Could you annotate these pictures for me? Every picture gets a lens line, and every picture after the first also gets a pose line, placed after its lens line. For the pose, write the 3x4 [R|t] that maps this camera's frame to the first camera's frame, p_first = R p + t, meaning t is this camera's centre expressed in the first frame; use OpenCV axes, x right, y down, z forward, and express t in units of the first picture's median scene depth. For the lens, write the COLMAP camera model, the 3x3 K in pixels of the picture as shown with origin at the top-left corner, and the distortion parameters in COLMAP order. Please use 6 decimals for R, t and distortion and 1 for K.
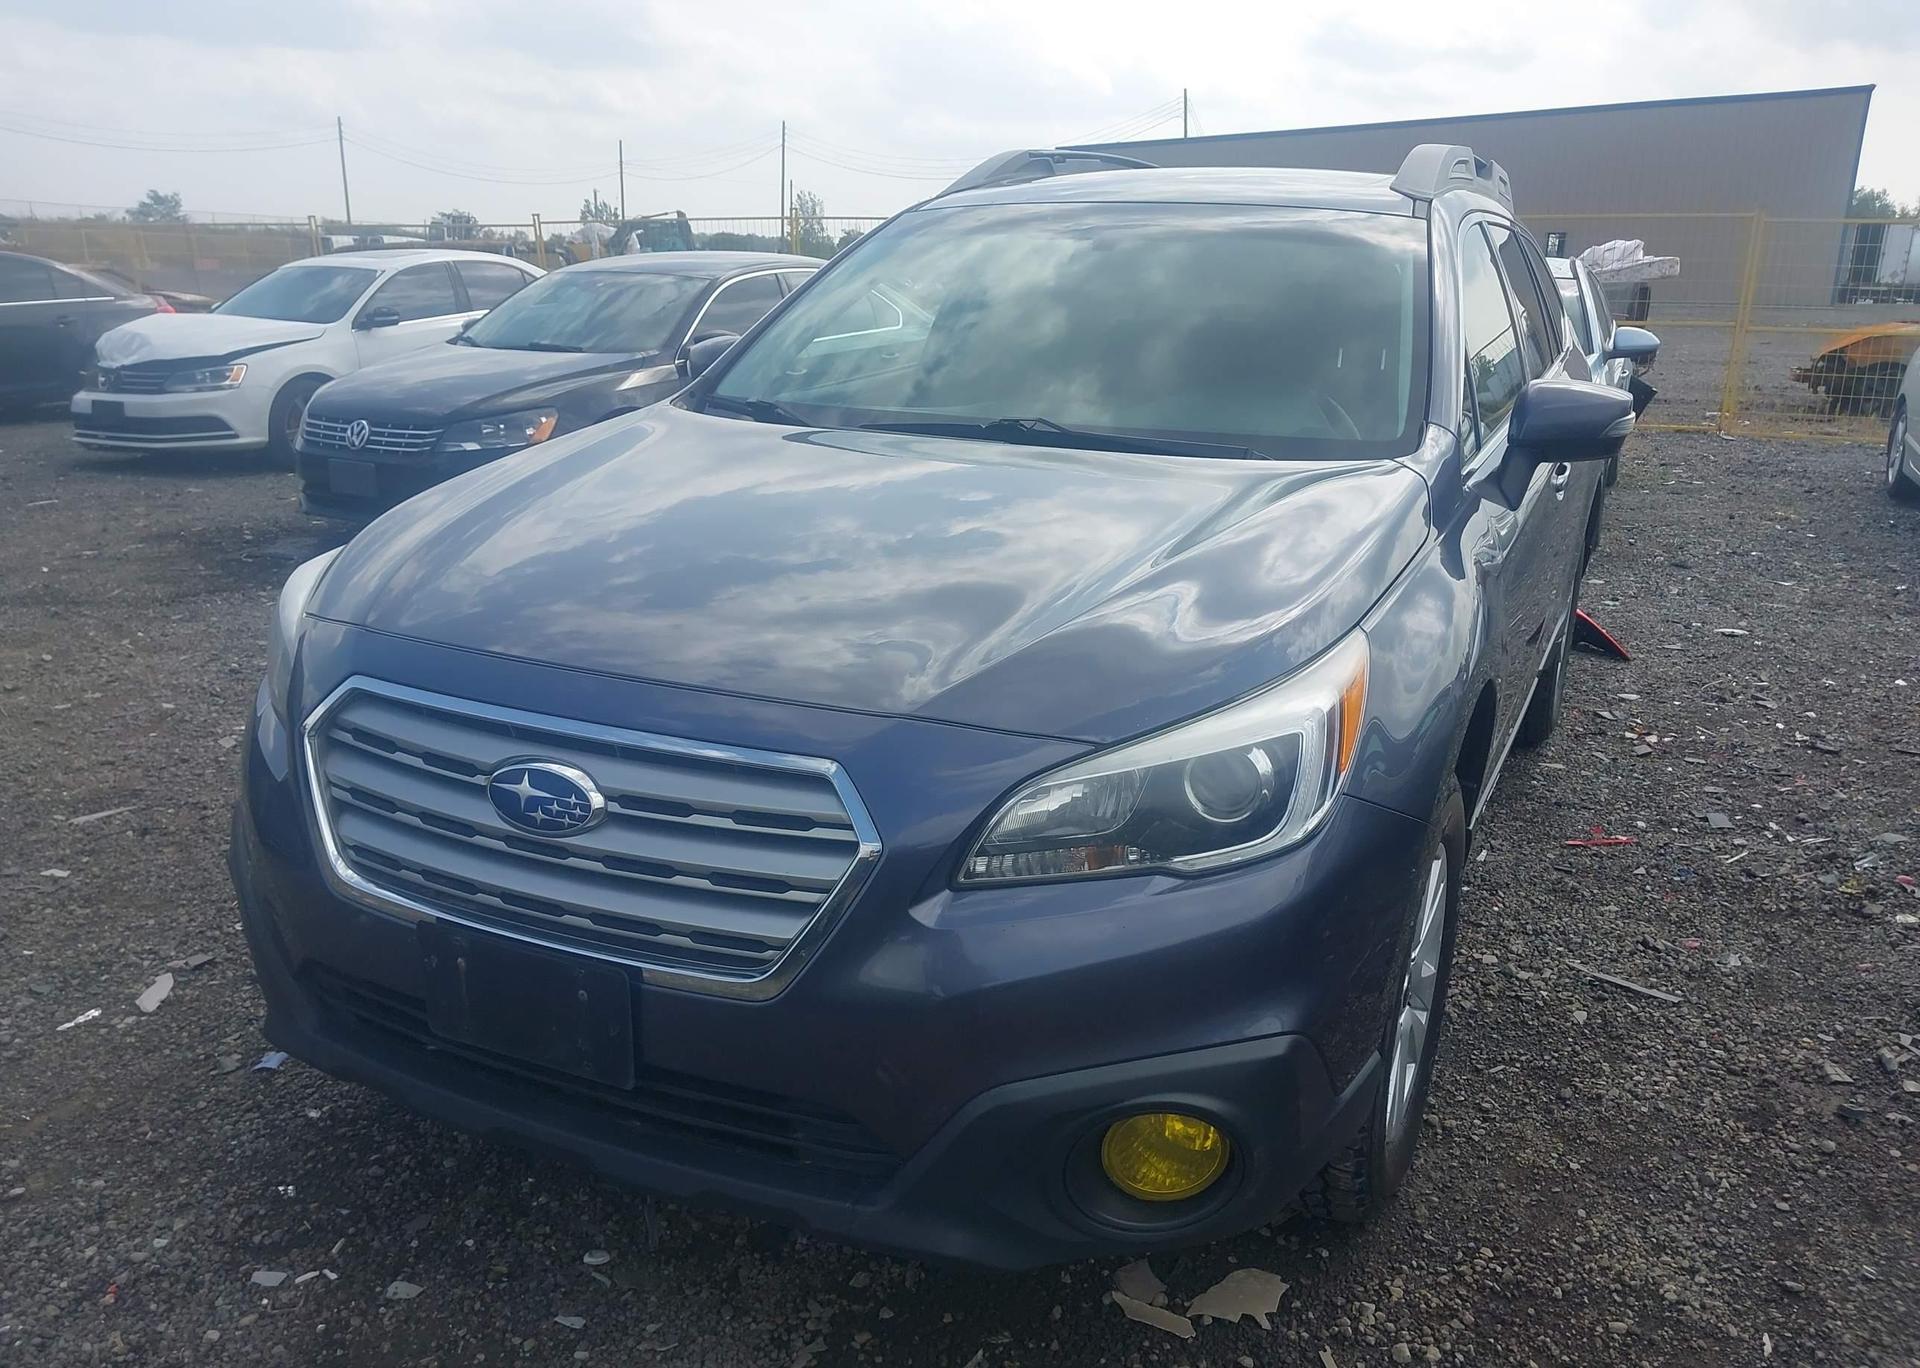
lens RADIAL K [[1563.3, 0, 960.0], [0, 1563.3, 684.0], [0, 0, 1]] dist [-0.006705, -0.005354]
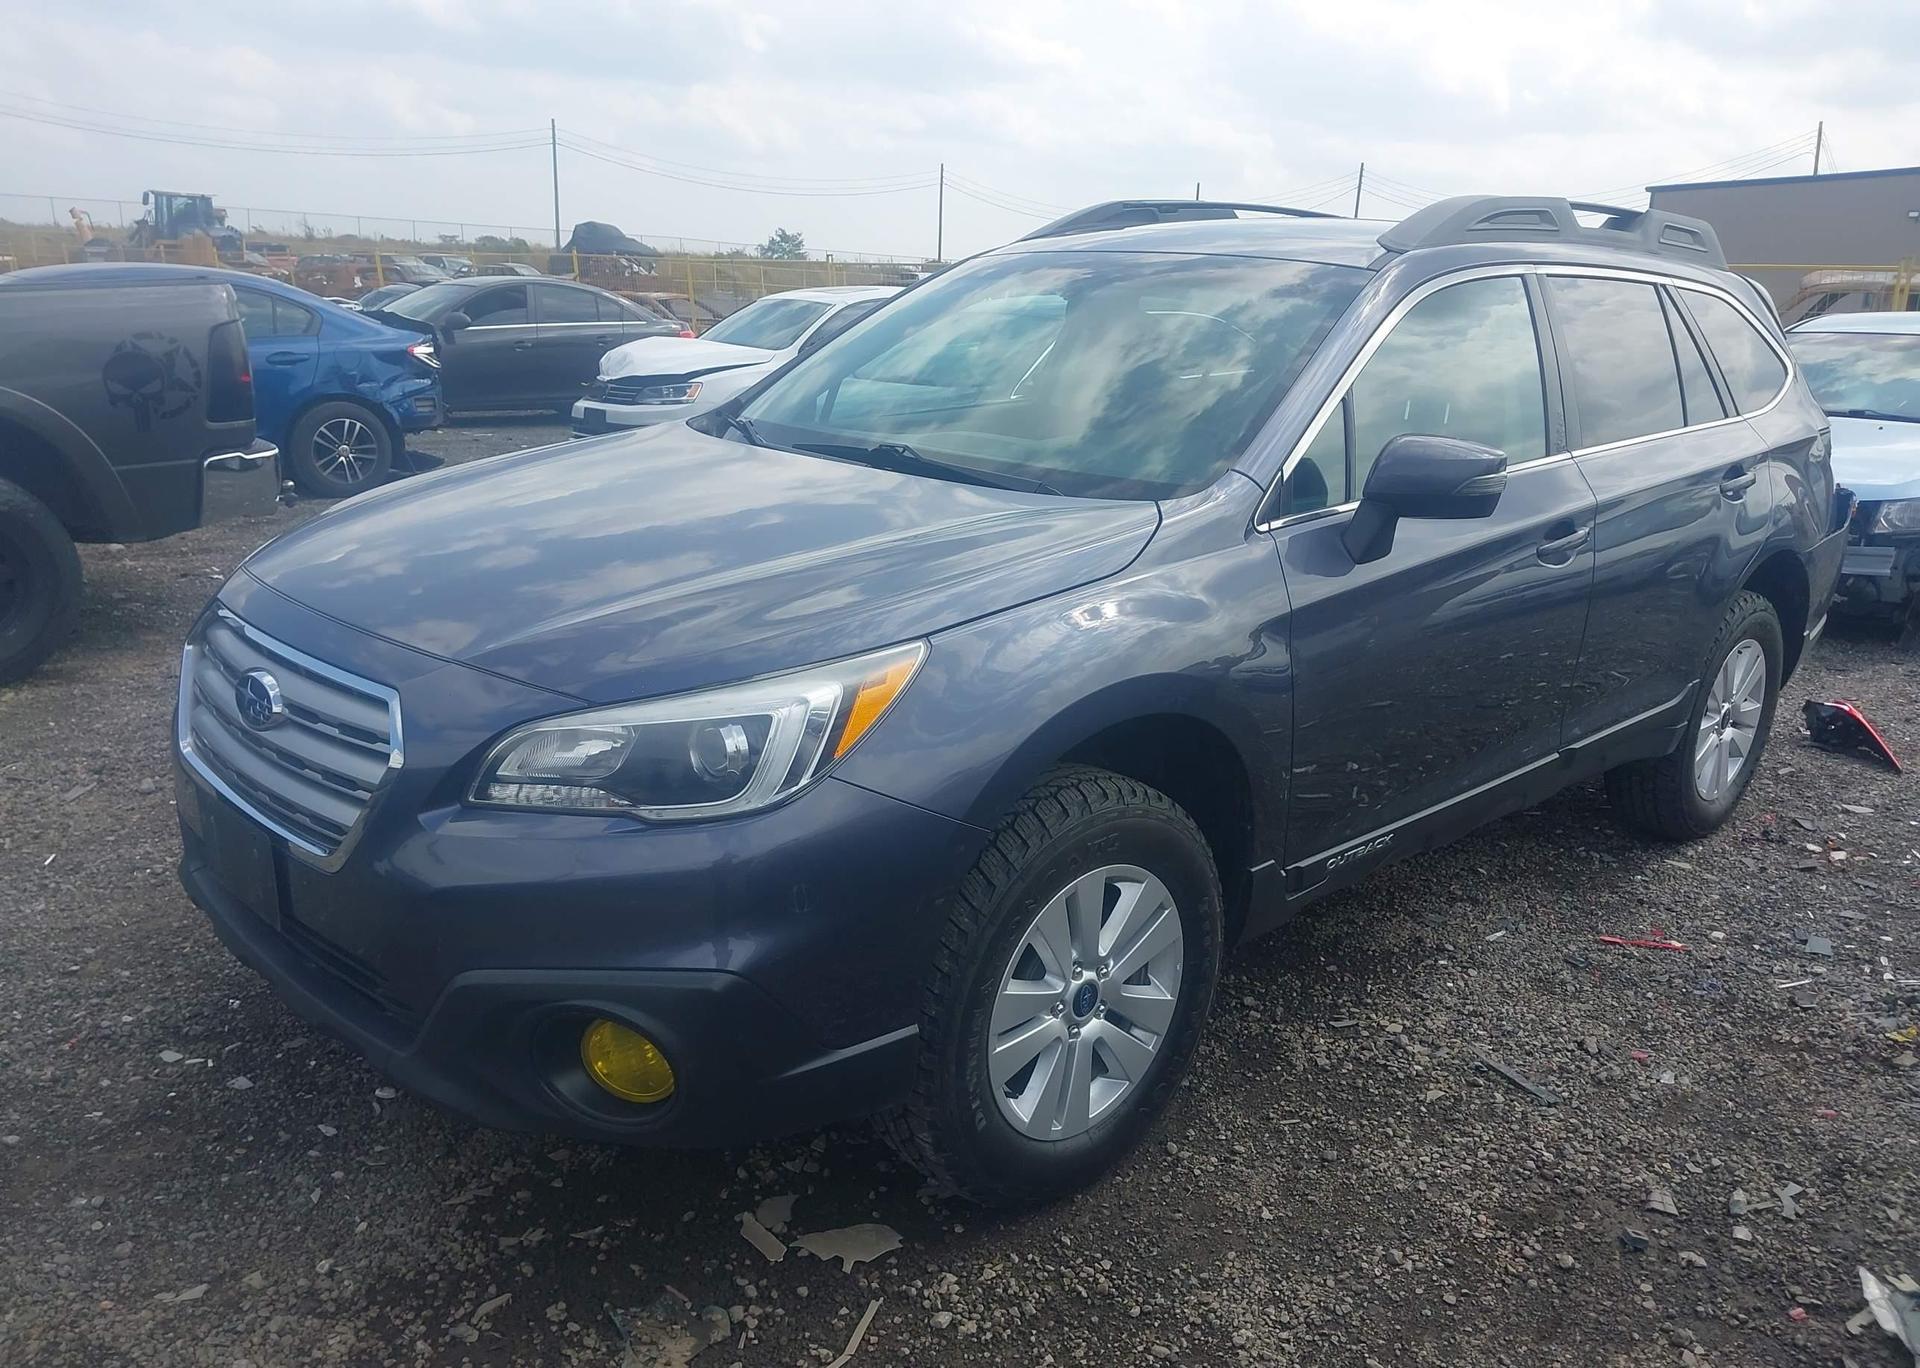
lens RADIAL K [[1563.3, 0, 960.0], [0, 1563.3, 684.0], [0, 0, 1]] dist [-0.006705, -0.005354]
pose [[0.931599, 0.105306, -0.347898, 0.601098], [-0.114046, 0.993464, -0.004677, -0.001688], [0.345132, 0.044034, 0.937521, -0.020066]]
